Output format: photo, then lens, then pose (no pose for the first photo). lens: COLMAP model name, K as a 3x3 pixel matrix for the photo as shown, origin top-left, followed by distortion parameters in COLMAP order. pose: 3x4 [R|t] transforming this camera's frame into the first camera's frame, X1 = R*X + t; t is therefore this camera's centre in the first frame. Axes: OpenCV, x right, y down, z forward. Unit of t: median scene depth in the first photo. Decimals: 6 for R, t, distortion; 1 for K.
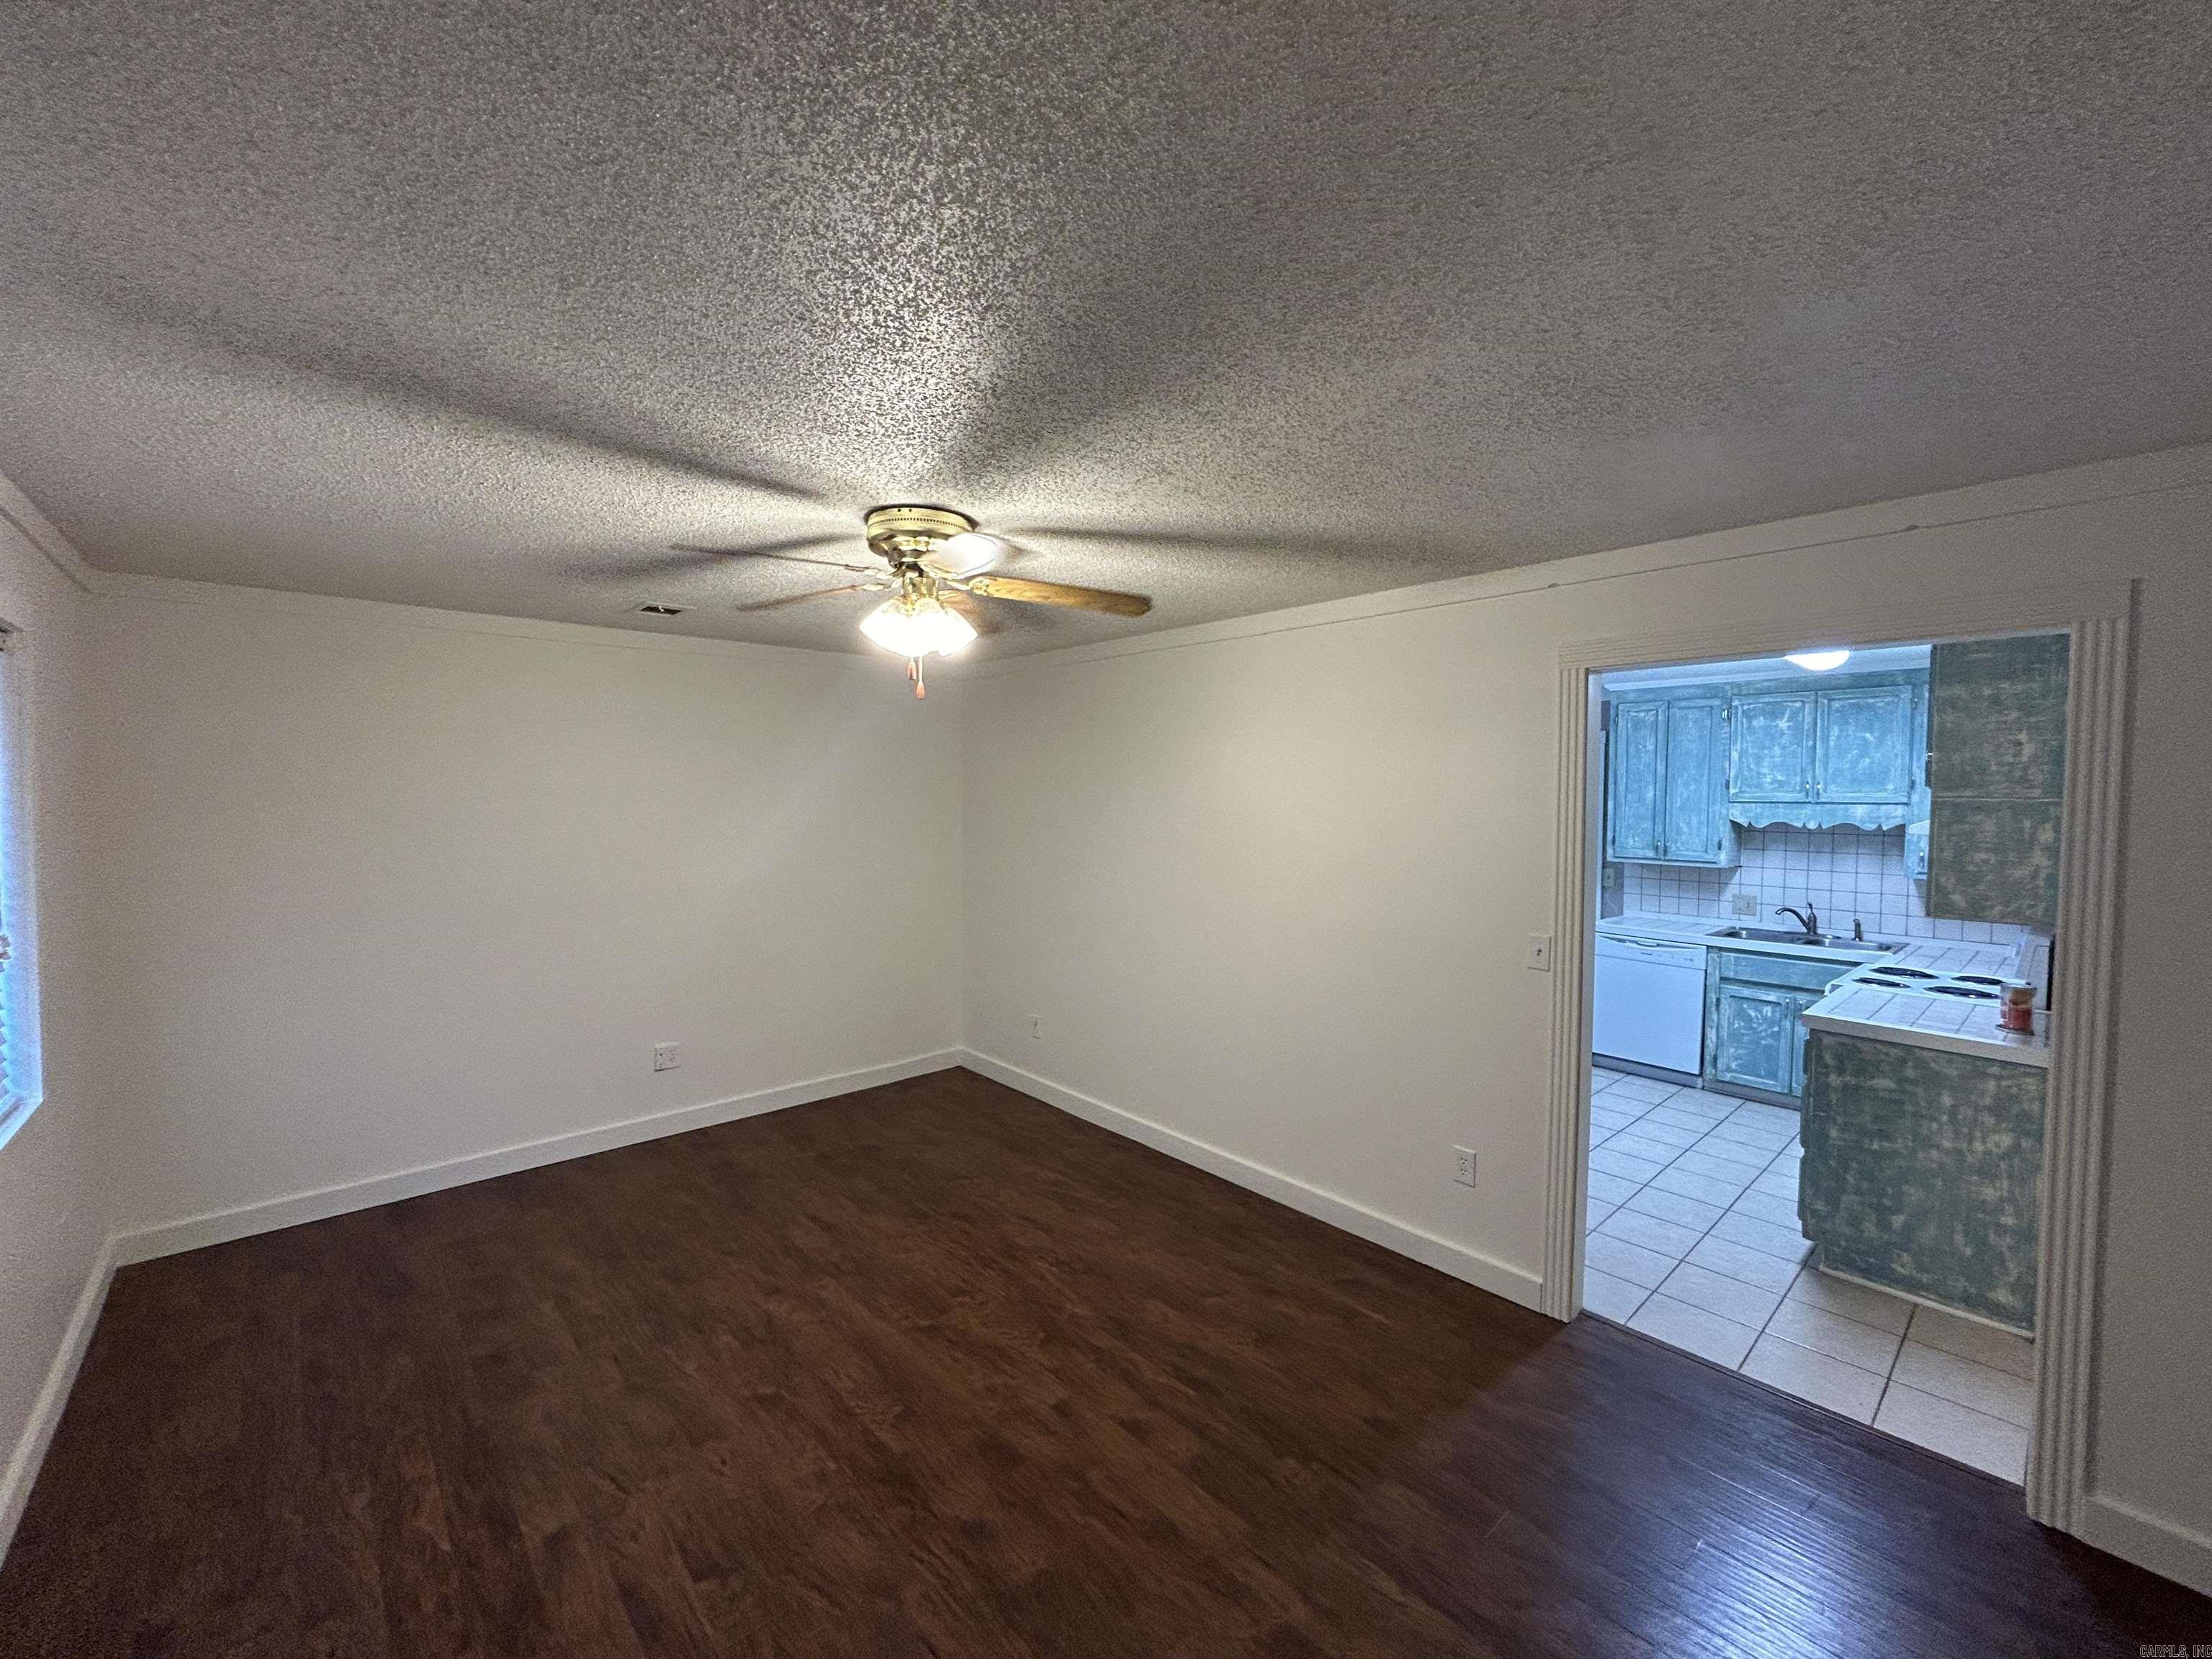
lens RADIAL K [[887.4, 0, 1105.6], [0, 887.4, 839.7], [0, 0, 1]] dist [0.012054, 0.000119]
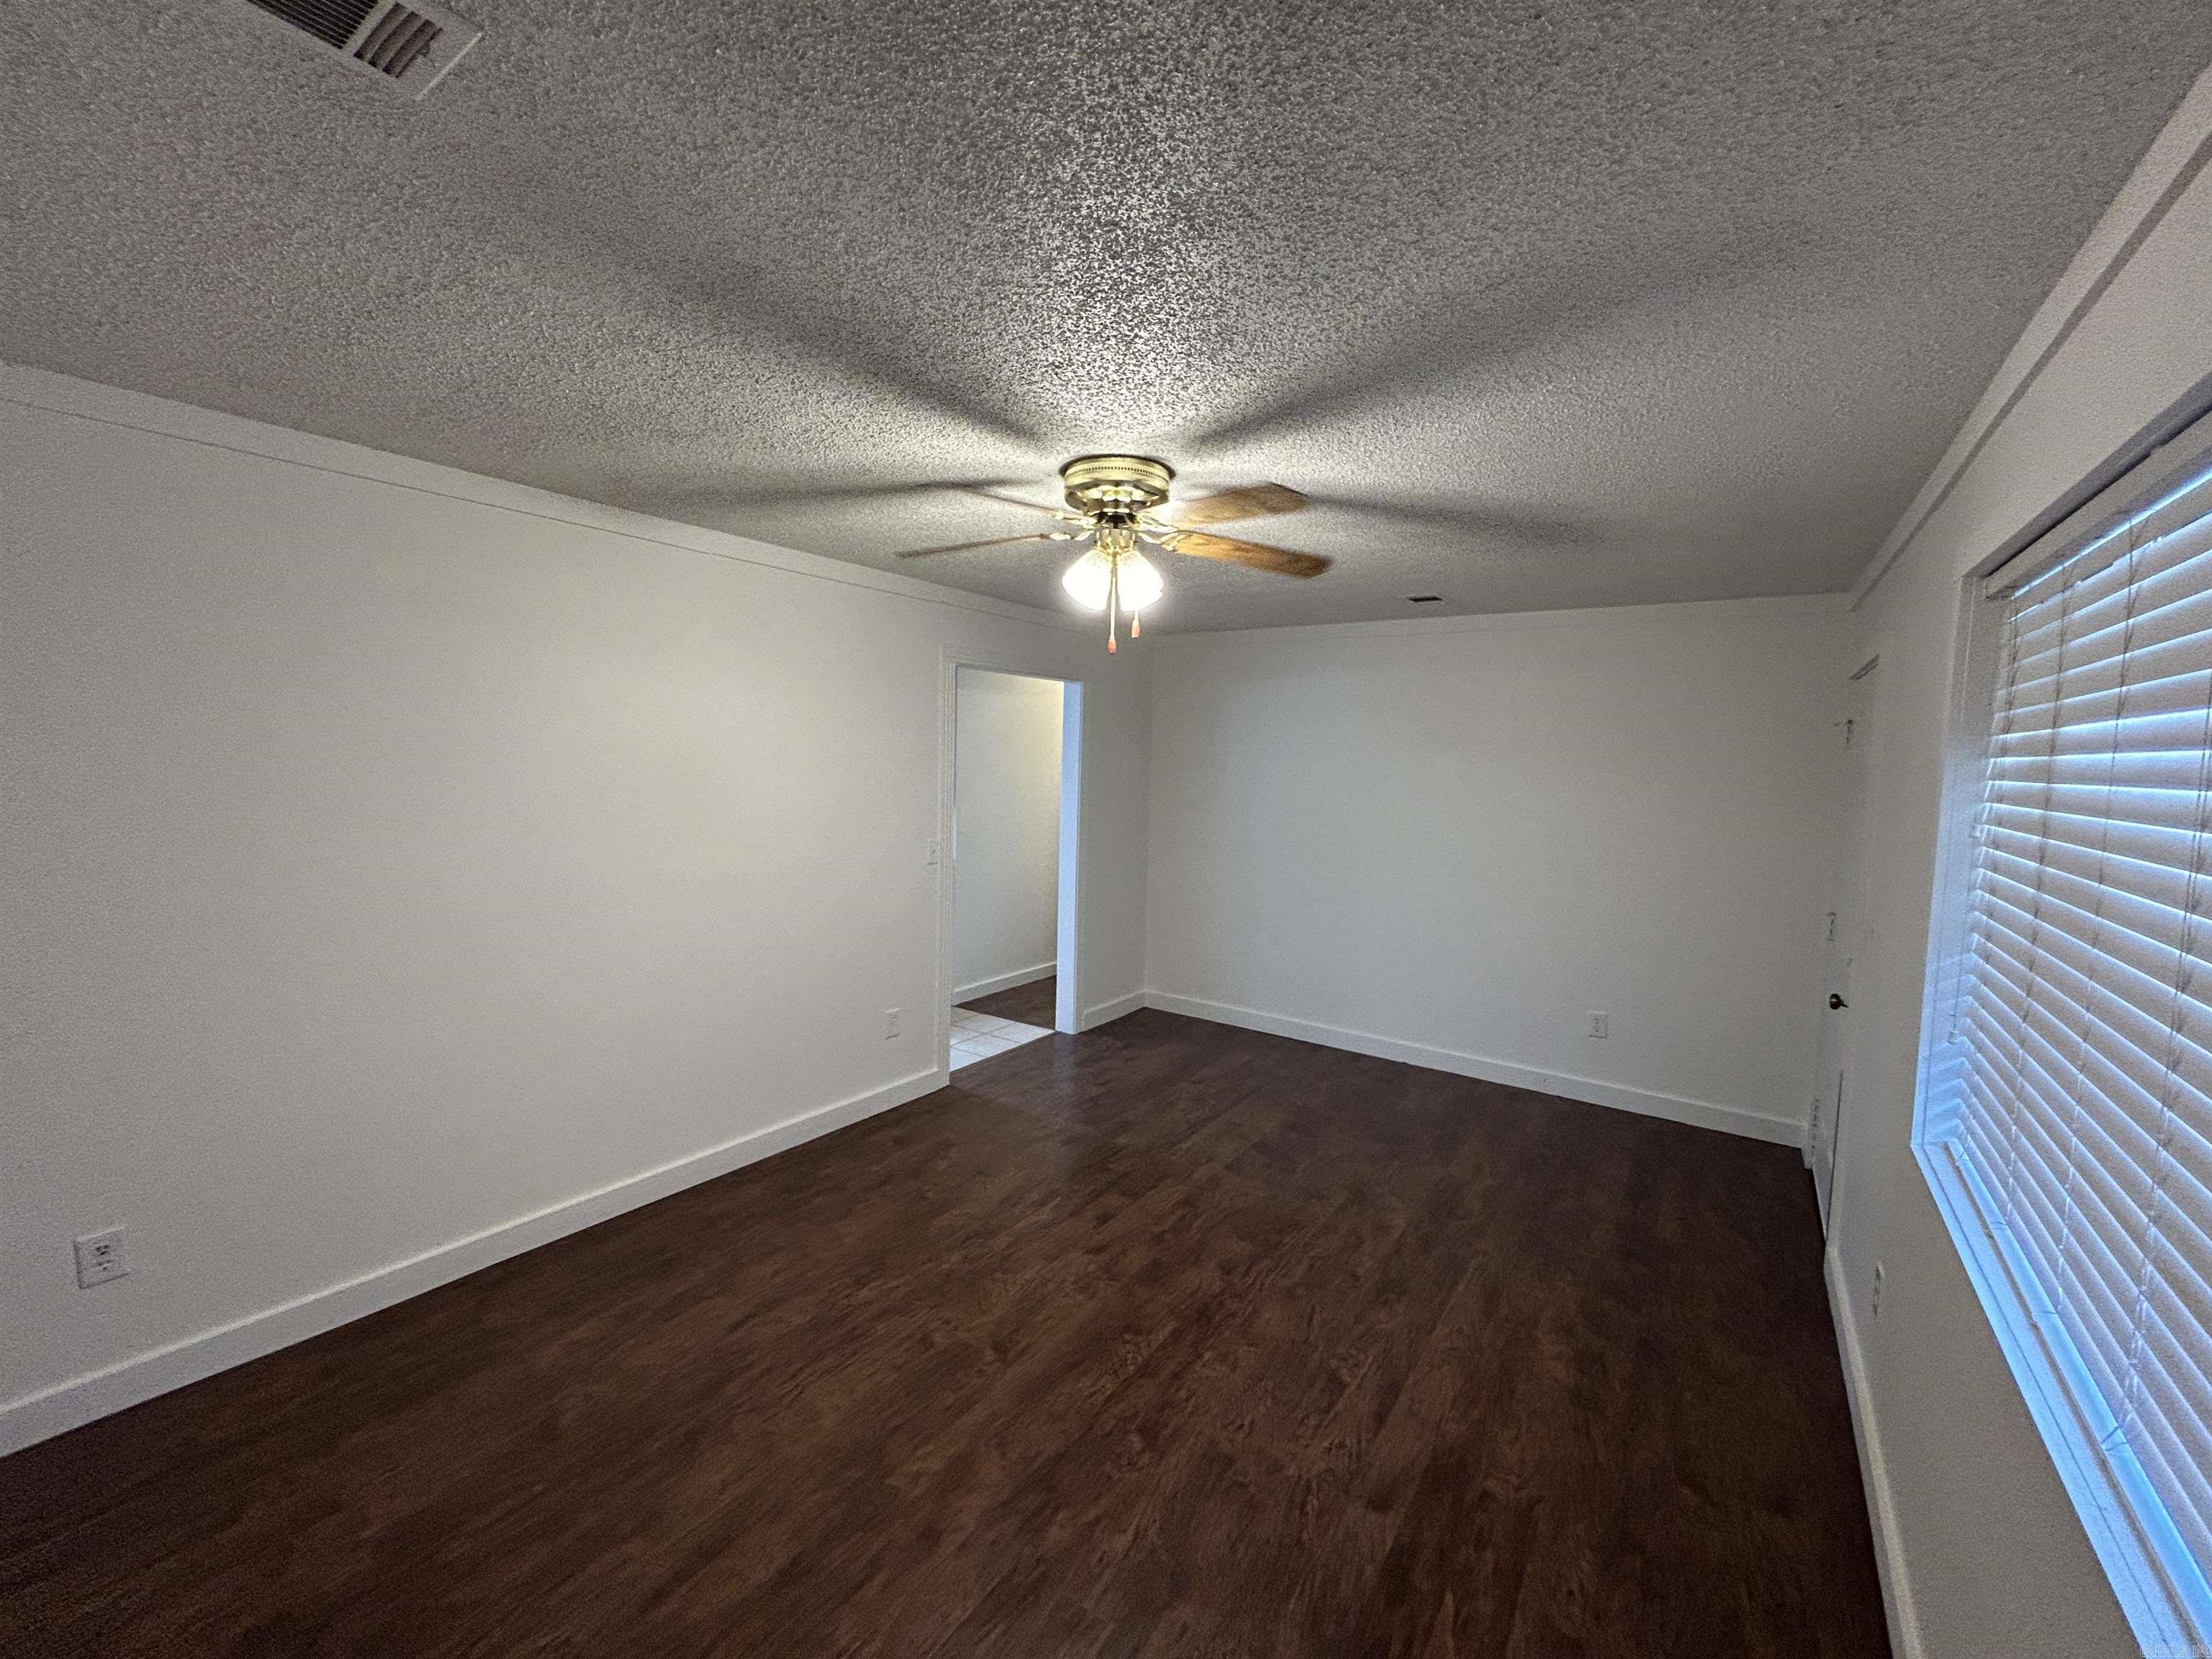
lens RADIAL K [[894.8, 0, 1114.2], [0, 894.8, 825.3], [0, 0, 1]] dist [-0.000204, 0.000228]
pose [[-0.231378, -0.085779, 0.969075, -1.061074], [0.013274, 0.995734, 0.091308, -0.051310], [-0.972773, 0.033990, -0.229253, 1.094288]]
